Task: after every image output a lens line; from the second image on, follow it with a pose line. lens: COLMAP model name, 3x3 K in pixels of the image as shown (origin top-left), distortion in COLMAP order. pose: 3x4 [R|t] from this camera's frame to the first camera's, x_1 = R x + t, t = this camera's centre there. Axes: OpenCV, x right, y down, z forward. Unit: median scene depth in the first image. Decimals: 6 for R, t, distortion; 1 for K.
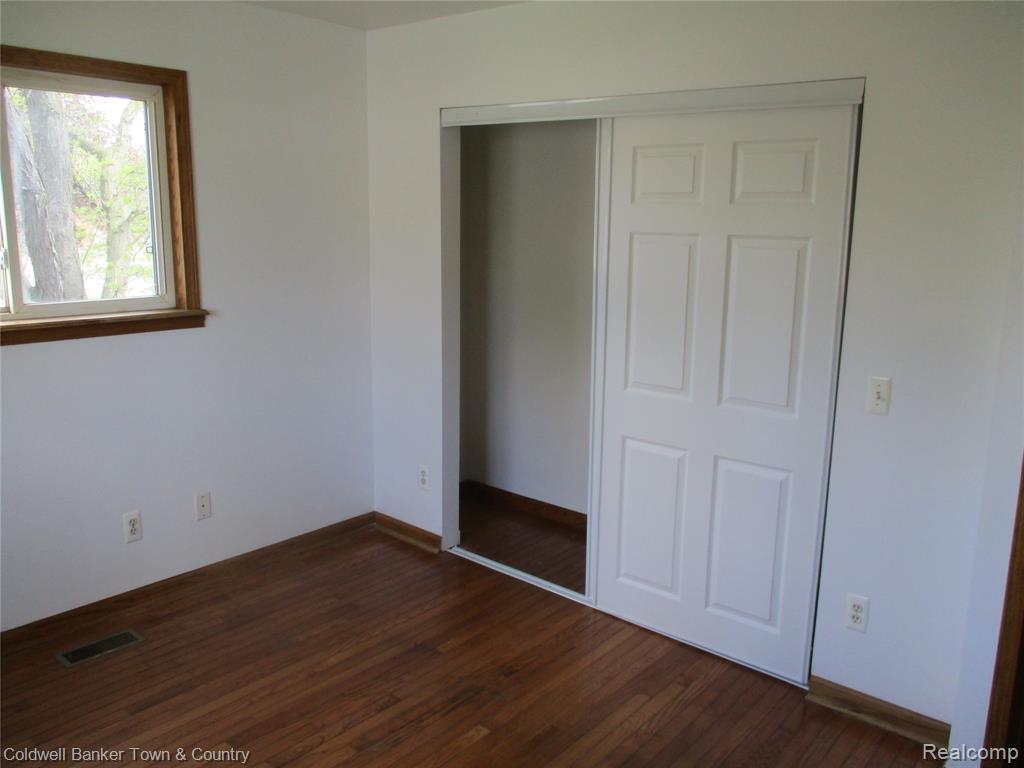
lens RADIAL K [[864.6, 0, 492.9], [0, 864.6, 383.9], [0, 0, 1]] dist [-0.036078, -0.007227]
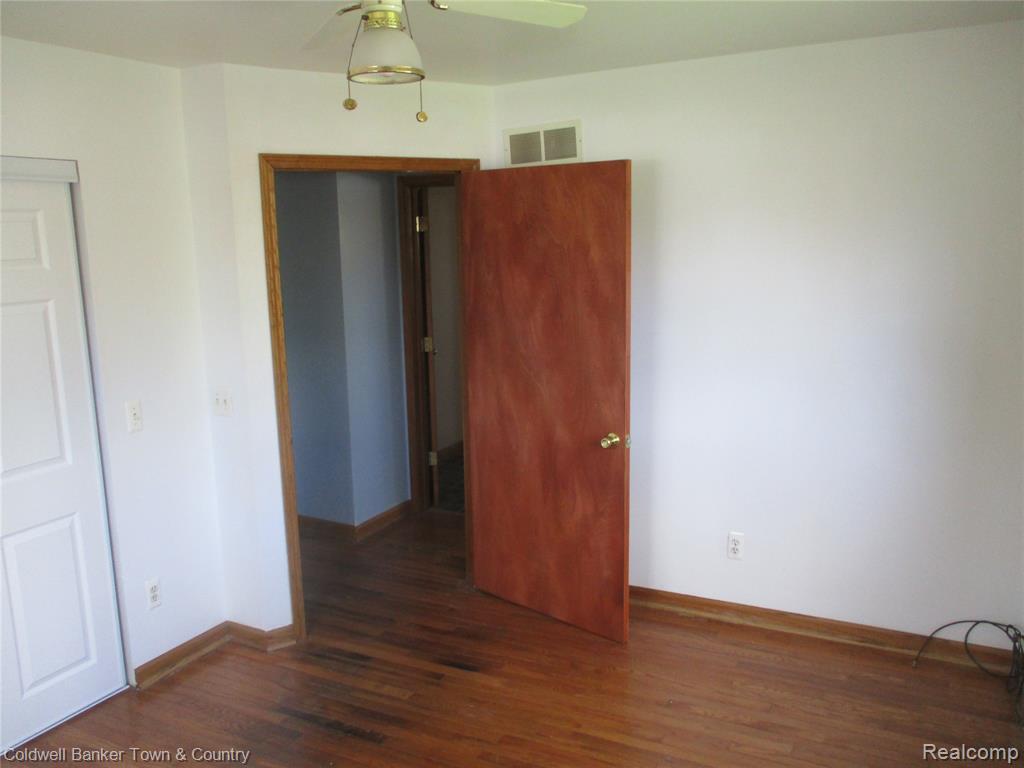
lens RADIAL K [[864.6, 0, 492.9], [0, 864.6, 383.9], [0, 0, 1]] dist [-0.036078, -0.007227]
pose [[-0.211156, -0.169945, 0.962565, -0.814301], [0.227704, 0.949123, 0.217523, -0.174513], [-0.950560, 0.265111, -0.161716, 0.657272]]
